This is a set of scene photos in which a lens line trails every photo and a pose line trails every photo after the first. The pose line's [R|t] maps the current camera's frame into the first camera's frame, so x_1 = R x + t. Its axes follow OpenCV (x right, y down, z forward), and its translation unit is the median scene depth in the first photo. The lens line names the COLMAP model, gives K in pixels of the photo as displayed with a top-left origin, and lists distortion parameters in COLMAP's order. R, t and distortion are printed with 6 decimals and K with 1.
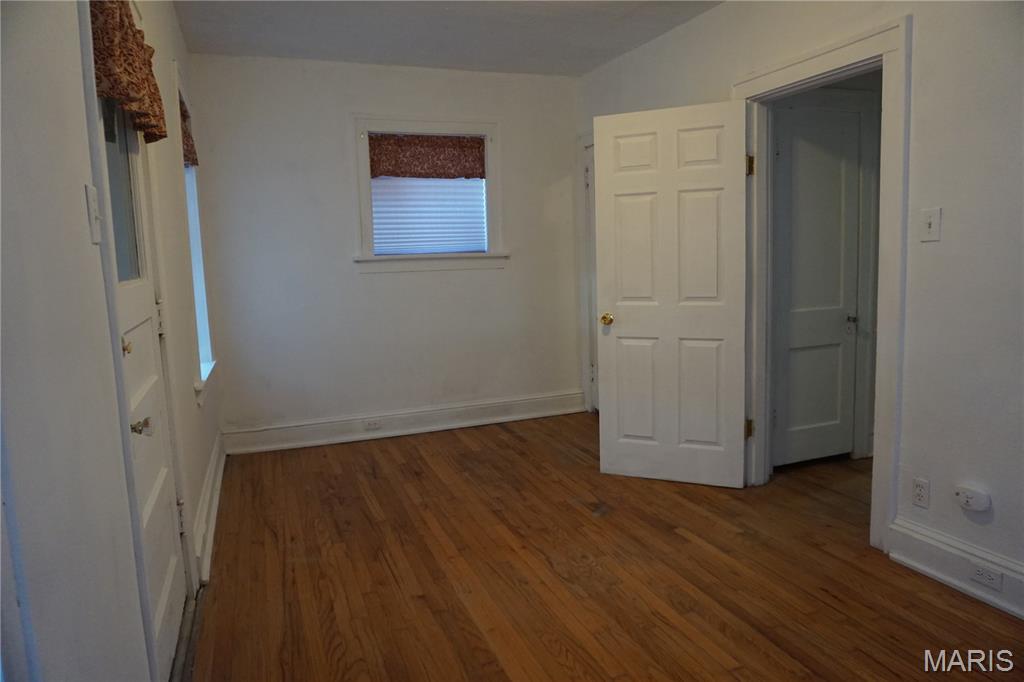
lens RADIAL K [[681.7, 0, 516.0], [0, 681.7, 337.2], [0, 0, 1]] dist [-0.053749, 0.035088]
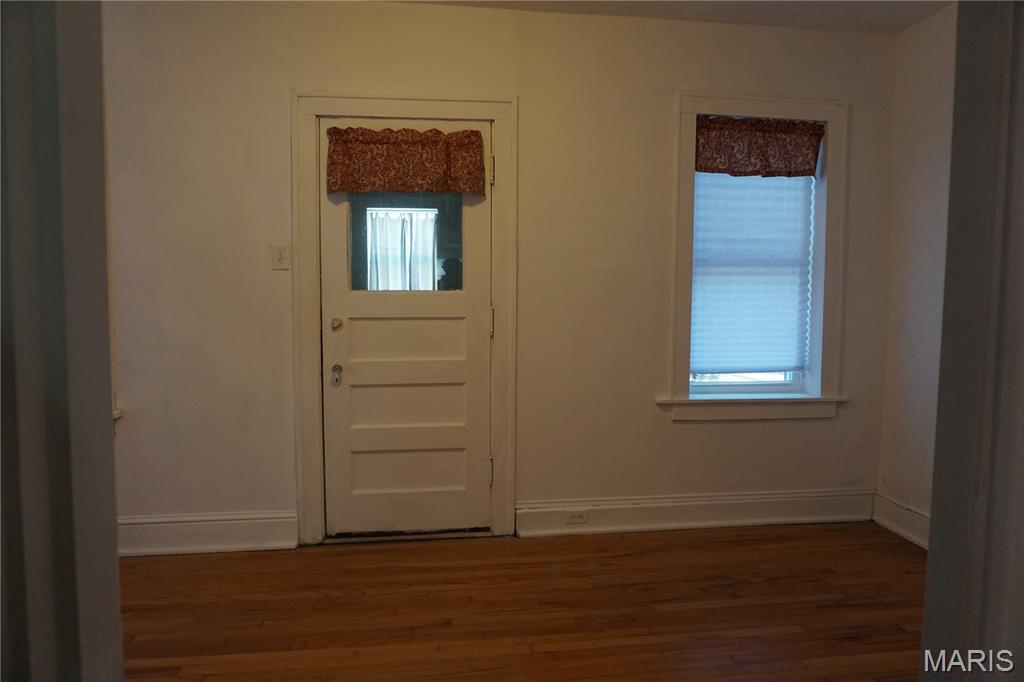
lens RADIAL K [[681.7, 0, 516.0], [0, 681.7, 337.2], [0, 0, 1]] dist [-0.053749, 0.035088]
pose [[-0.226759, 0.099771, -0.968827, 0.618942], [-0.120643, 0.984201, 0.129592, -0.138224], [0.966450, 0.146269, -0.211140, 1.022922]]
